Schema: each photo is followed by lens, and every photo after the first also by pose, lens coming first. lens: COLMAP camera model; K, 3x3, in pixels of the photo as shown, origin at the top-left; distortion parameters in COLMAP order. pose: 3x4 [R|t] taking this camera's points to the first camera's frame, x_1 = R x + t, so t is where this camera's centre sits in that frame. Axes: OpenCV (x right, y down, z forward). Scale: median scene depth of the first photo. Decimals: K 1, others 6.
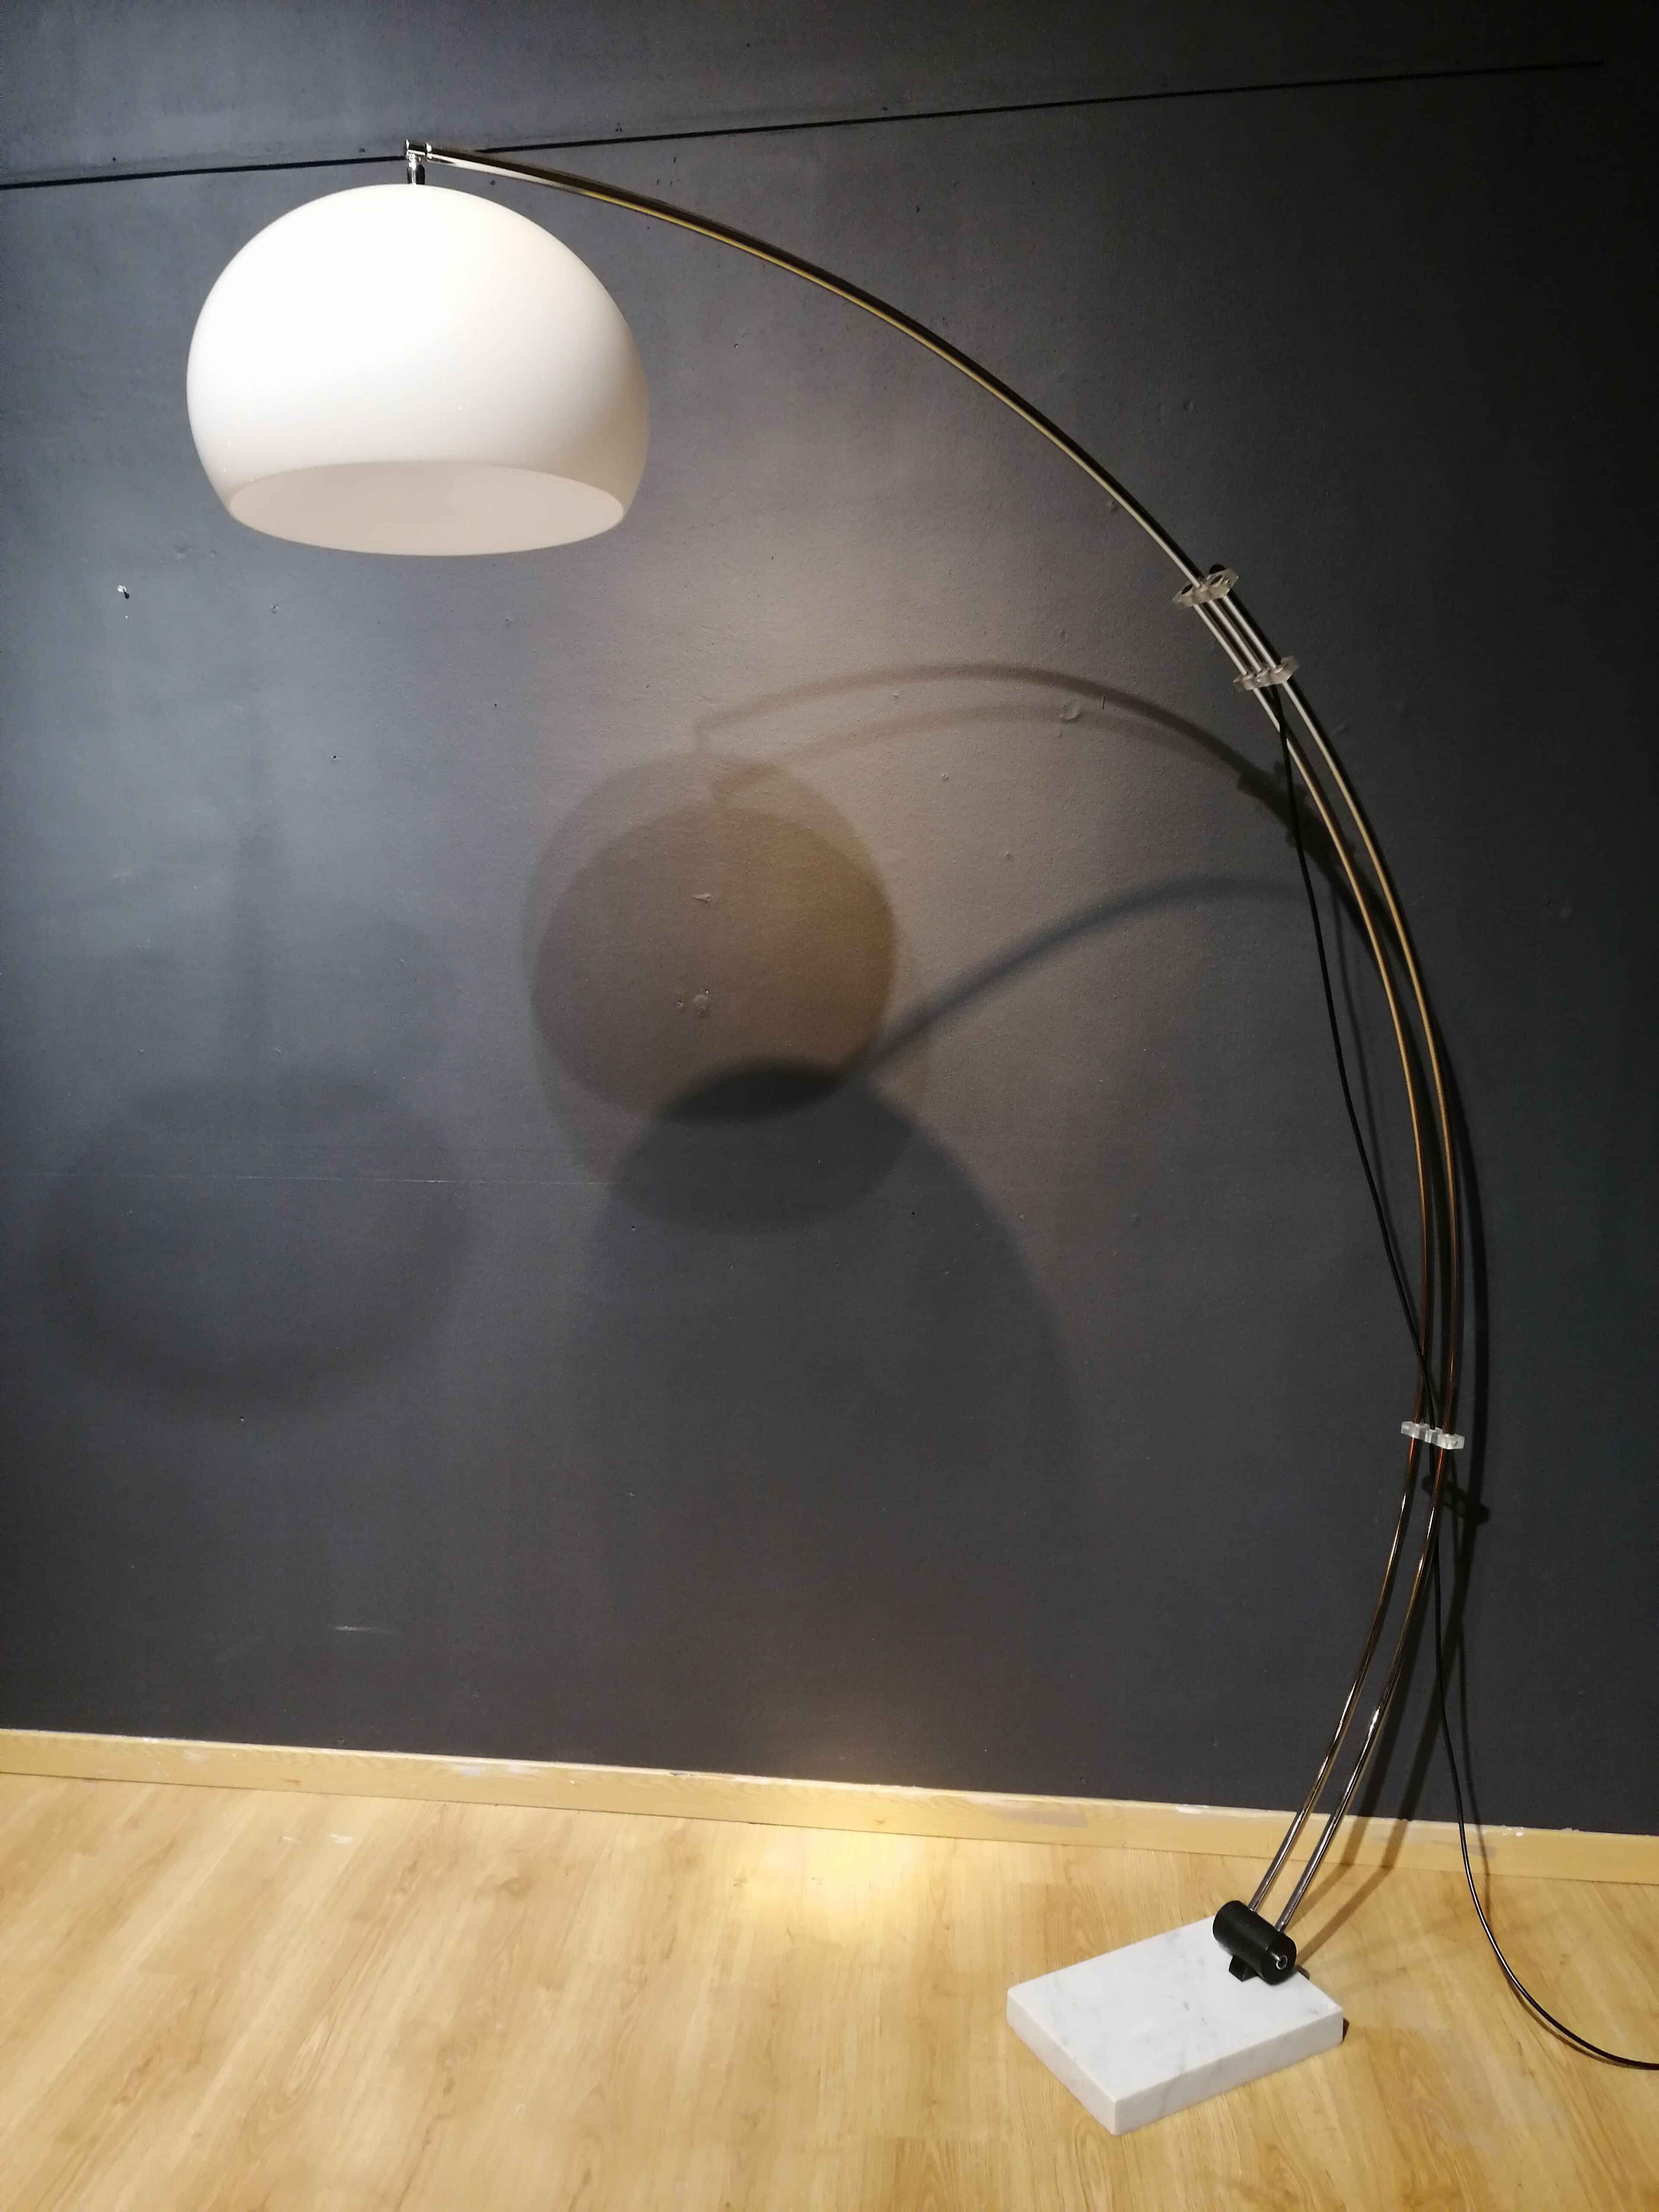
lens RADIAL K [[1739.0, 0, 841.9], [0, 1739.0, 1171.9], [0, 0, 1]] dist [0.010296, -0.041324]
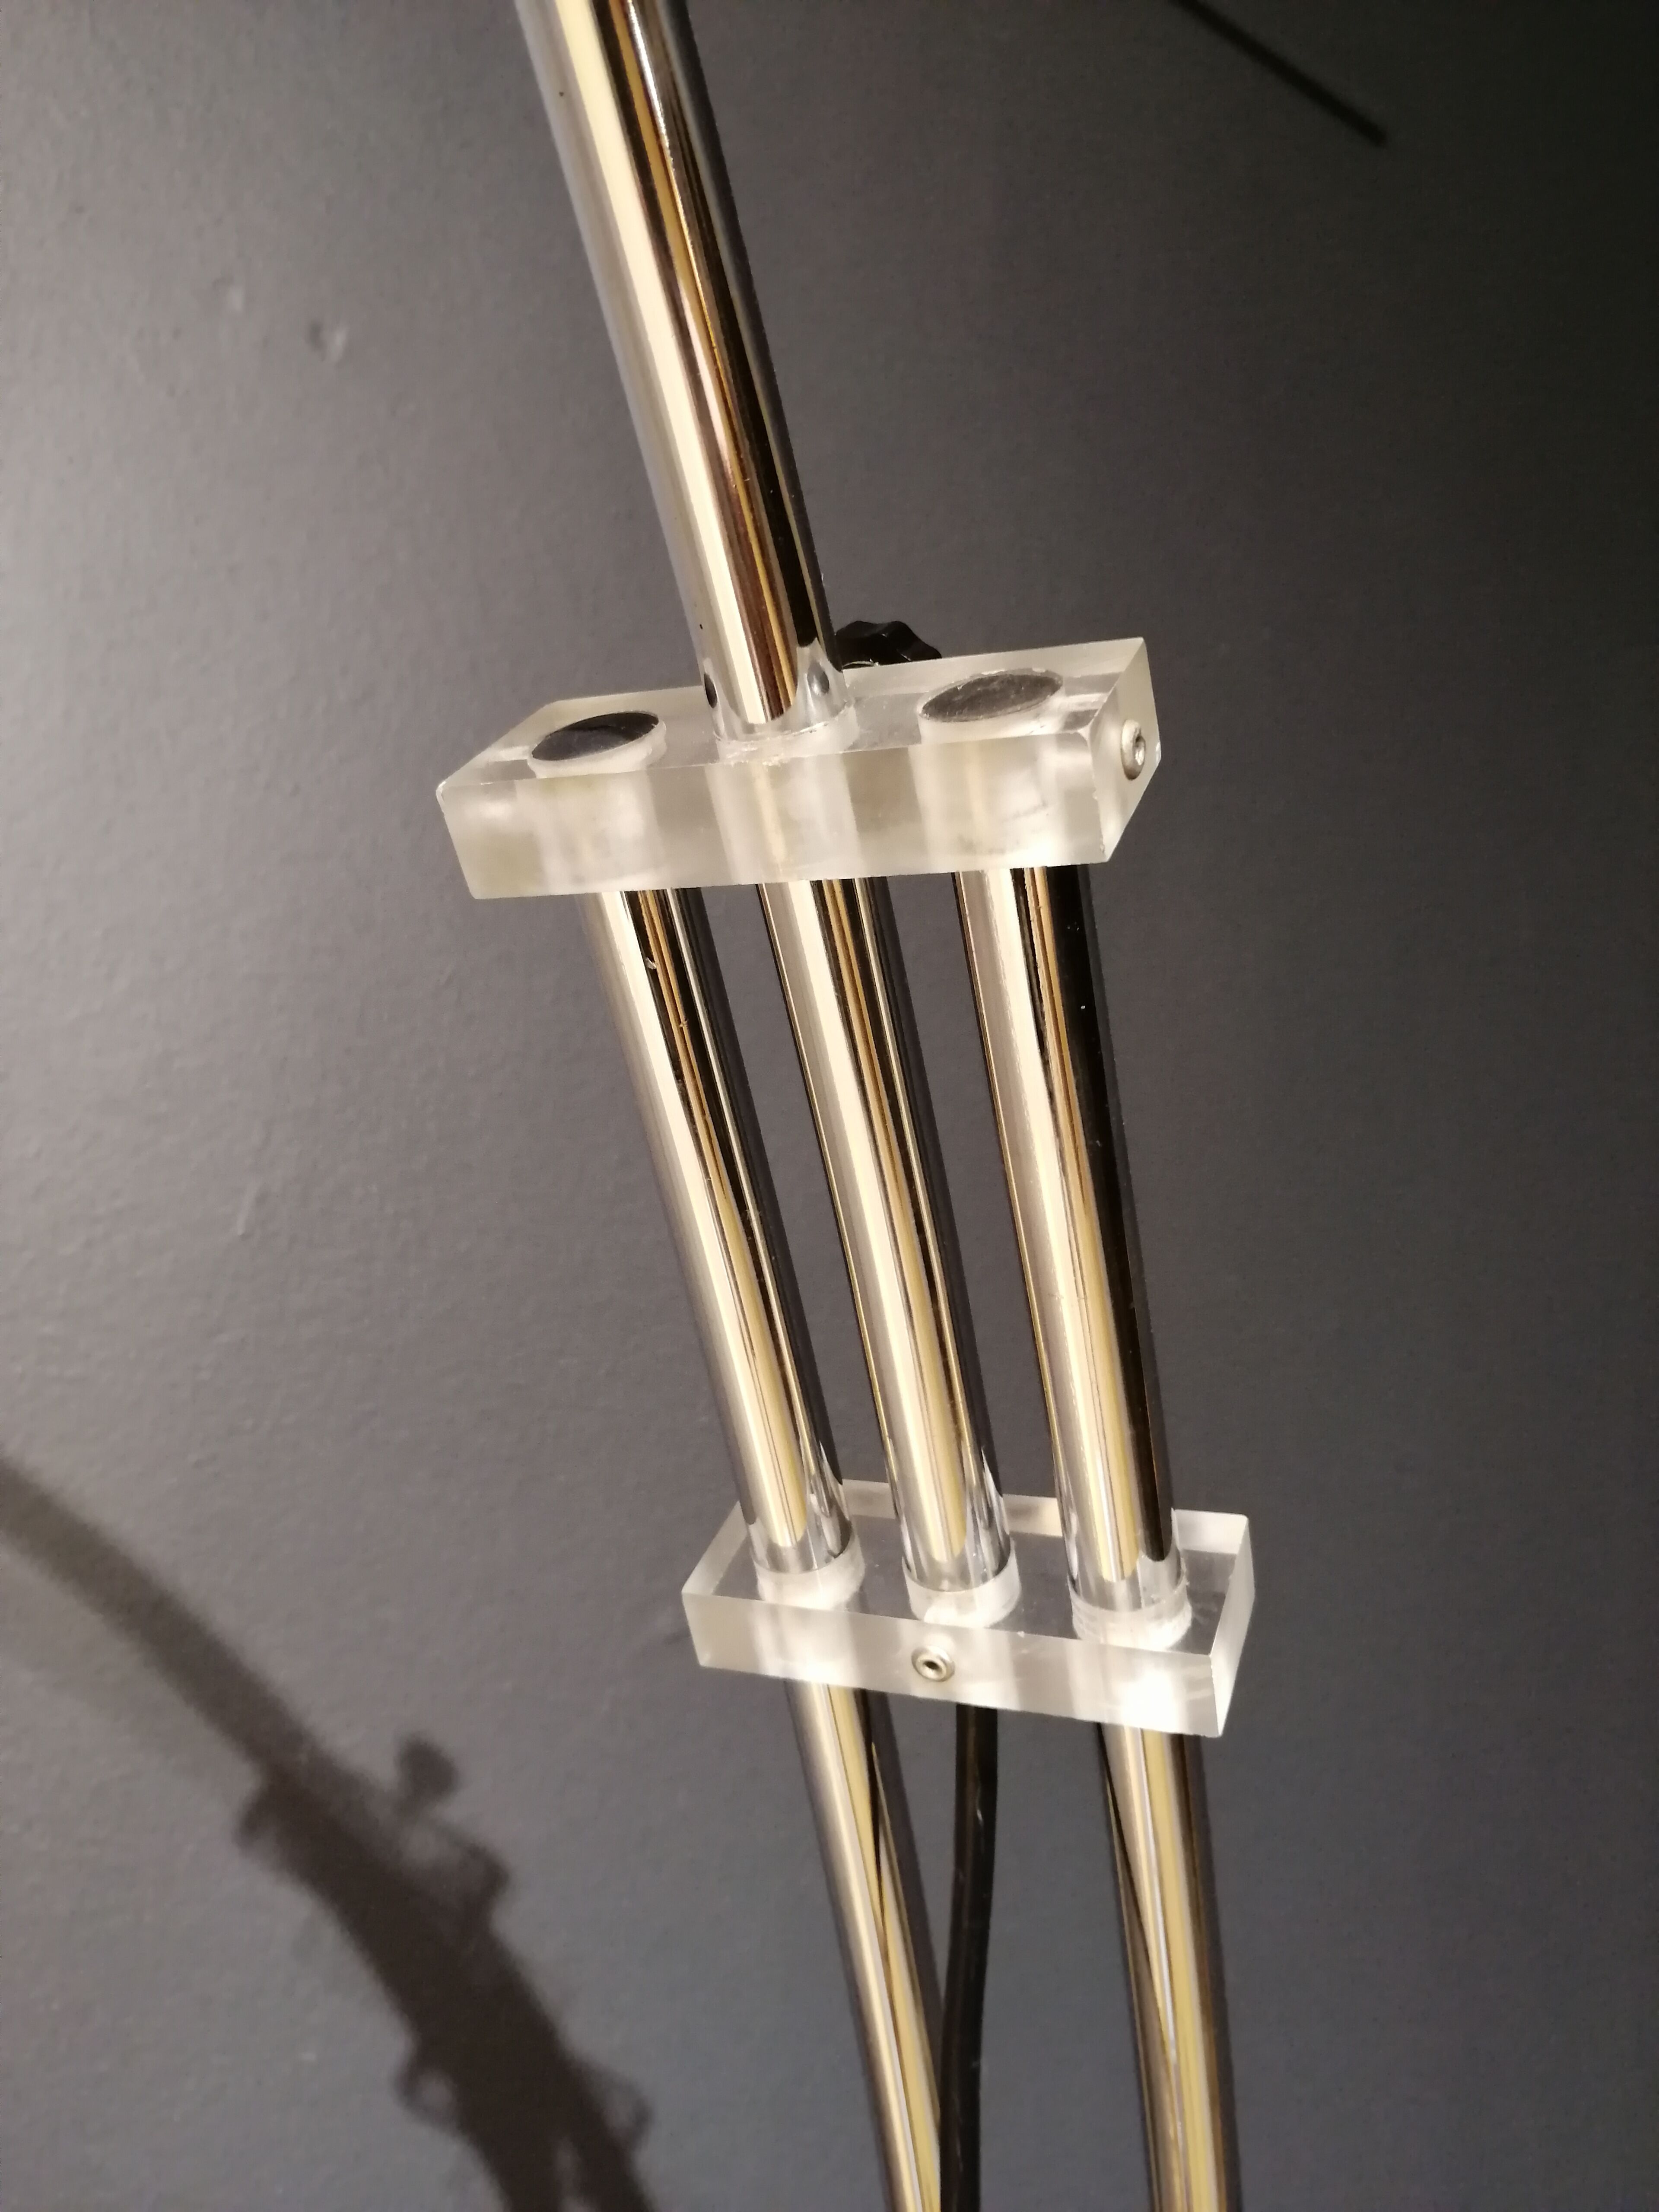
lens RADIAL K [[1743.8, 0, 825.0], [0, 1743.8, 1111.6], [0, 0, 1]] dist [0.000361, 0.001892]
pose [[0.760365, 0.268961, 0.591190, 0.125836], [-0.045882, 0.930198, -0.364179, -0.227640], [-0.647874, 0.249784, 0.719630, 0.757565]]
